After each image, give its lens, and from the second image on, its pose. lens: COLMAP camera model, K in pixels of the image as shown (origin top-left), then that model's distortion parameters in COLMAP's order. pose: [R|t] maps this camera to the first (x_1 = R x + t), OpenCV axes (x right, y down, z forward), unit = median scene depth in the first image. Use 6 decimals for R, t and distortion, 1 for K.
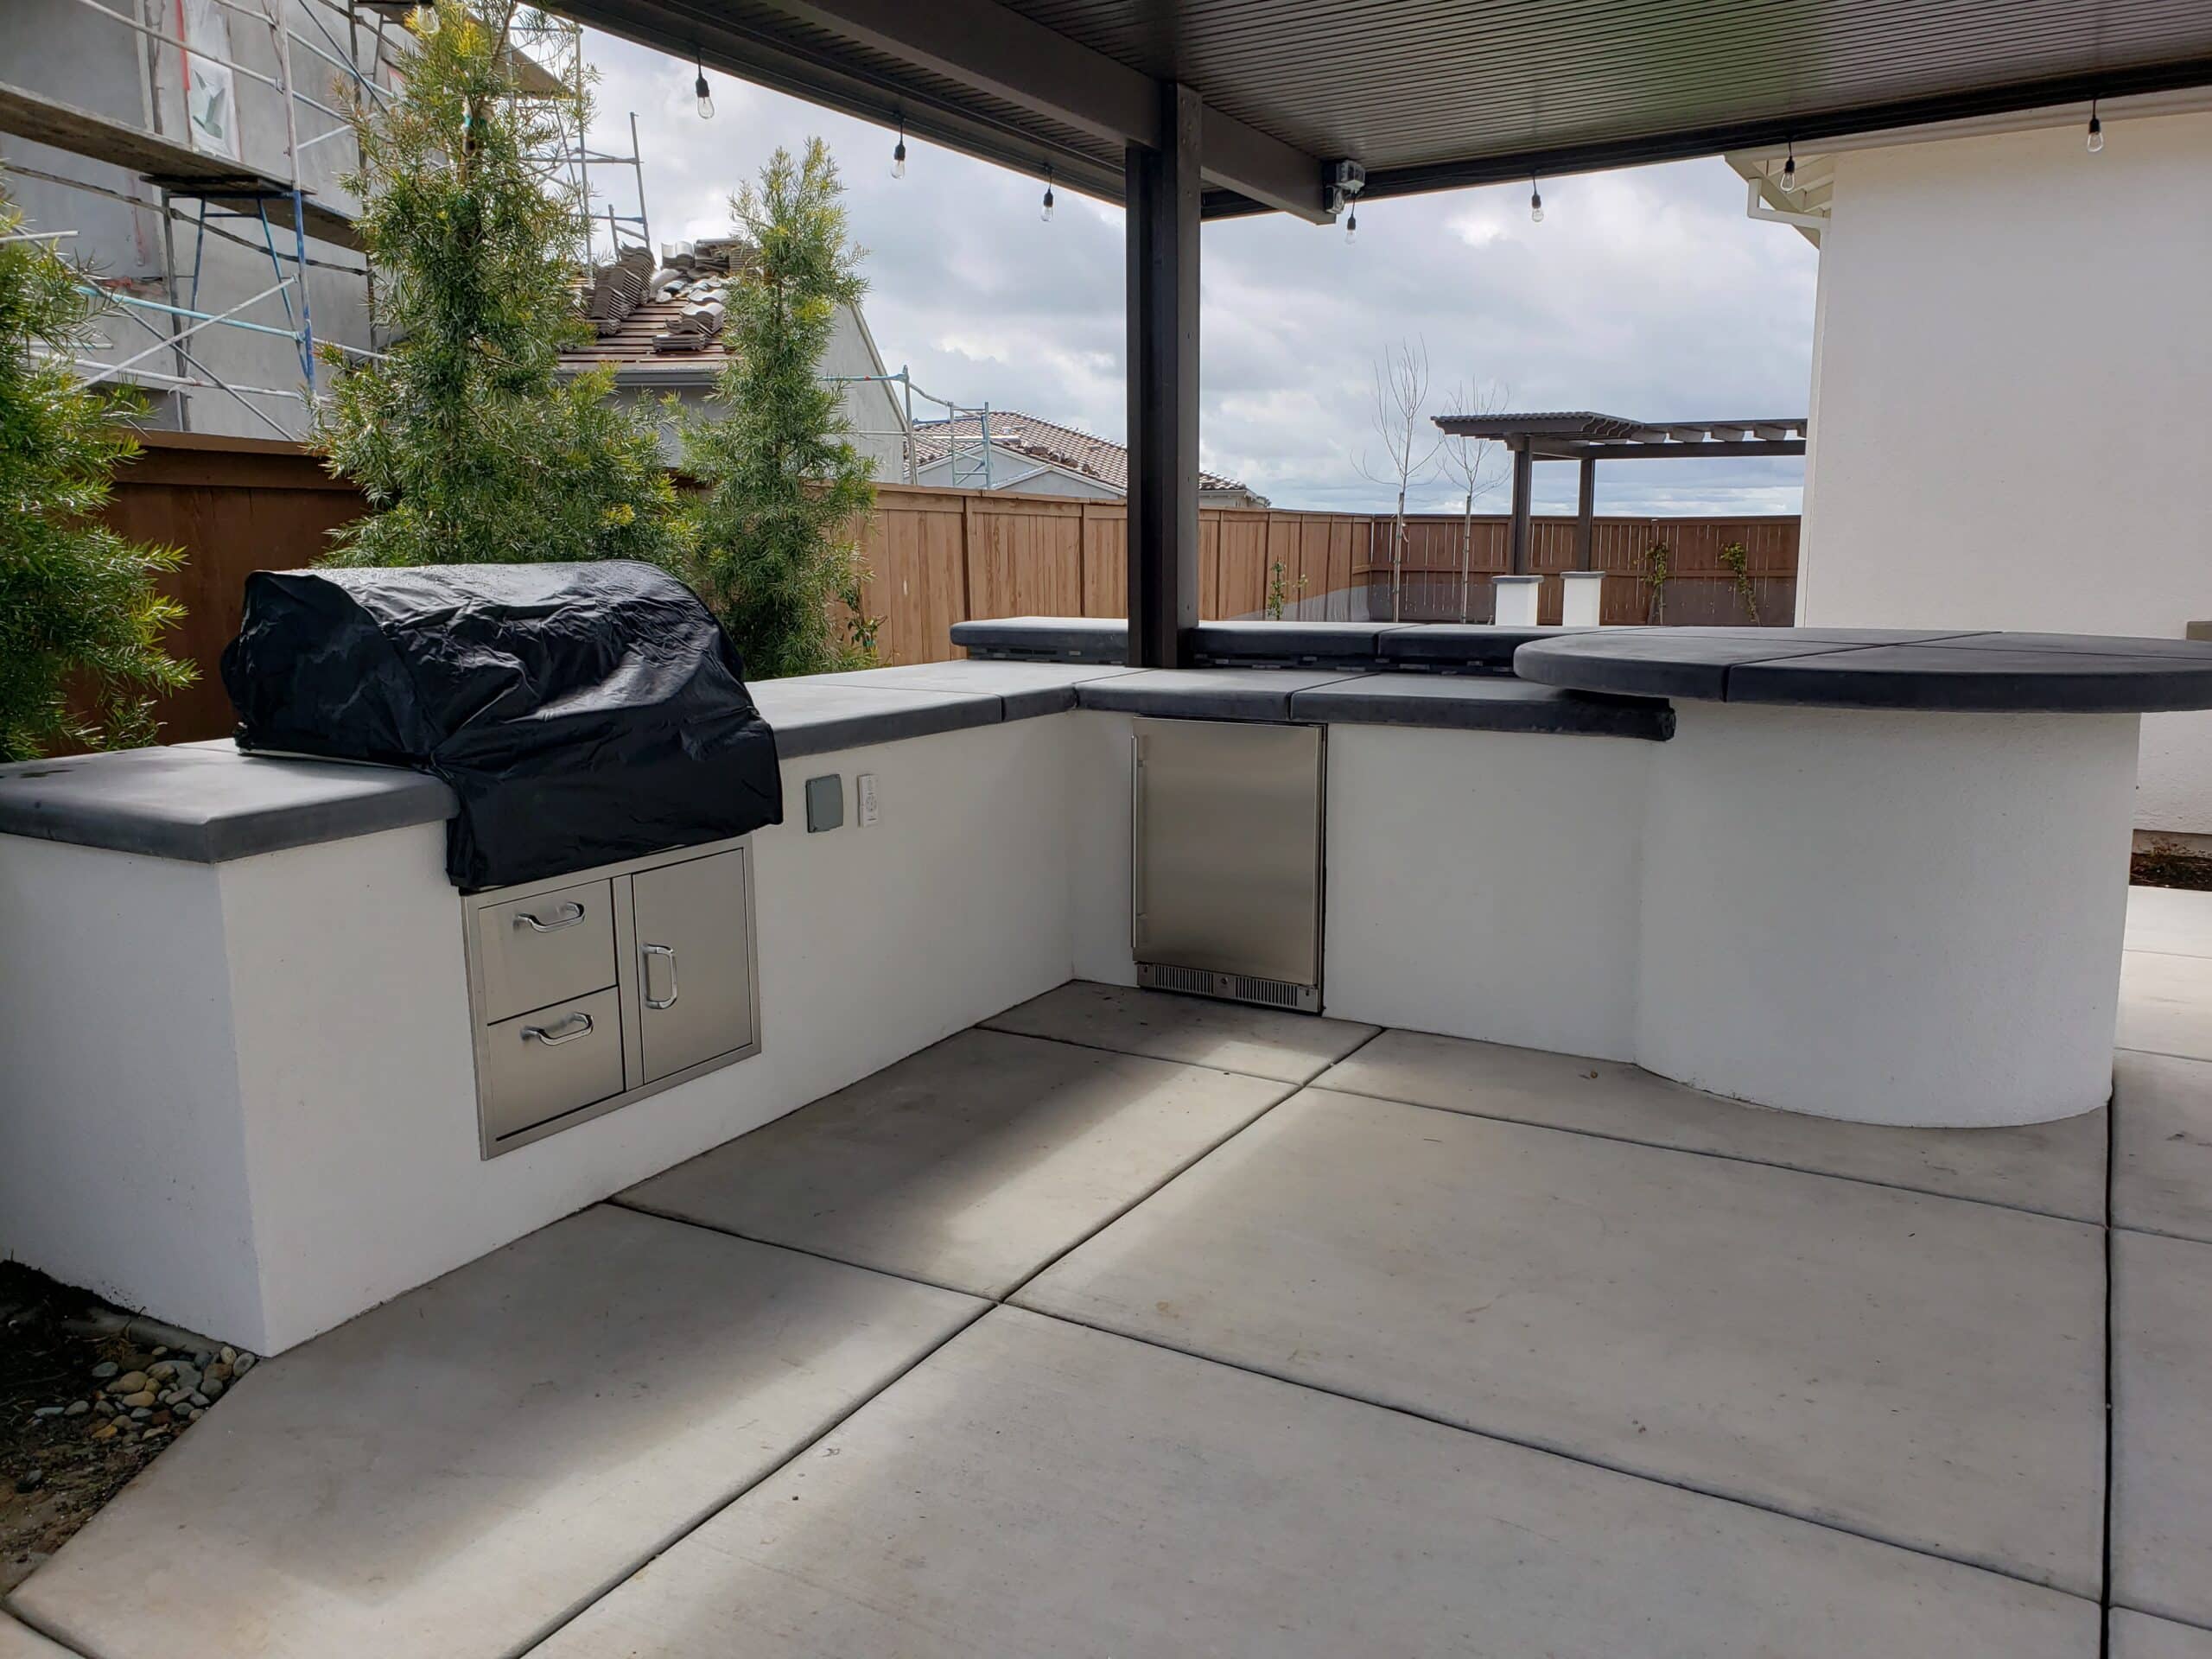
lens RADIAL K [[1712.0, 0, 1087.4], [0, 1712.0, 832.2], [0, 0, 1]] dist [0.047141, -0.023233]
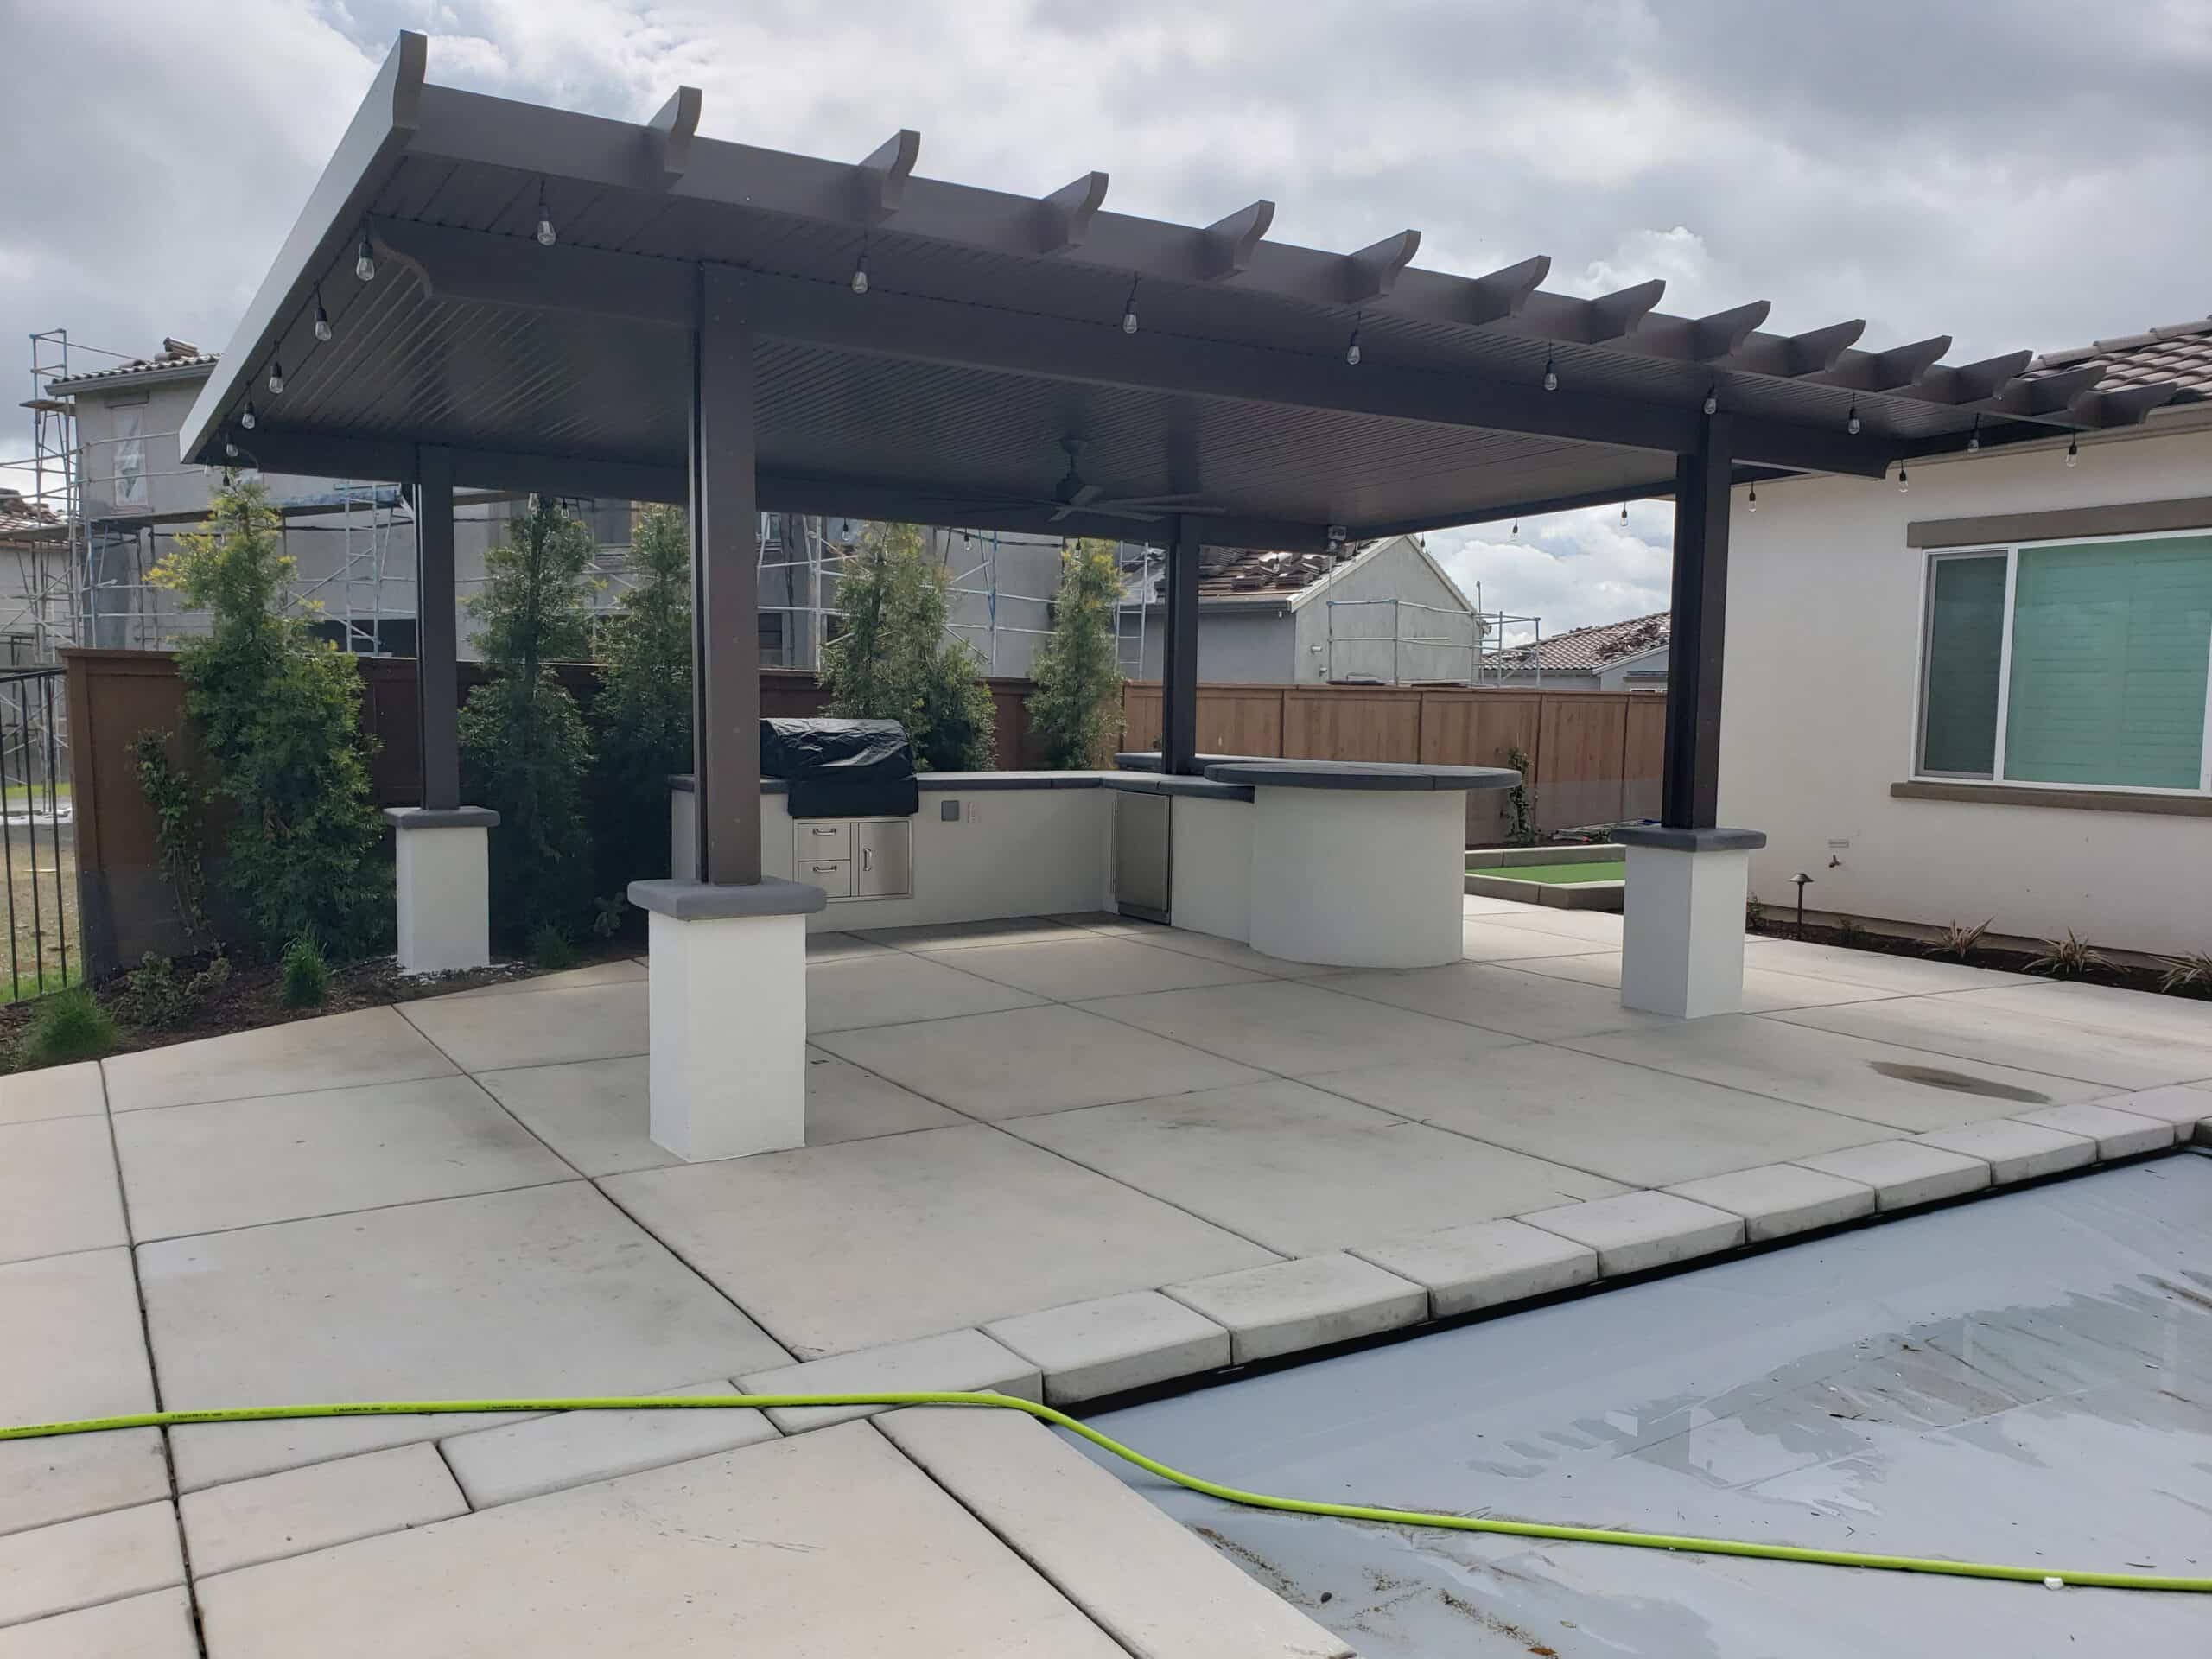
lens RADIAL K [[1712.0, 0, 1114.9], [0, 1712.0, 835.0], [0, 0, 1]] dist [0.047141, -0.023233]
pose [[0.883128, 0.054580, -0.465946, 1.253410], [-0.099244, 0.992466, -0.071848, 0.177861], [0.458514, 0.109693, 0.881891, -1.165423]]
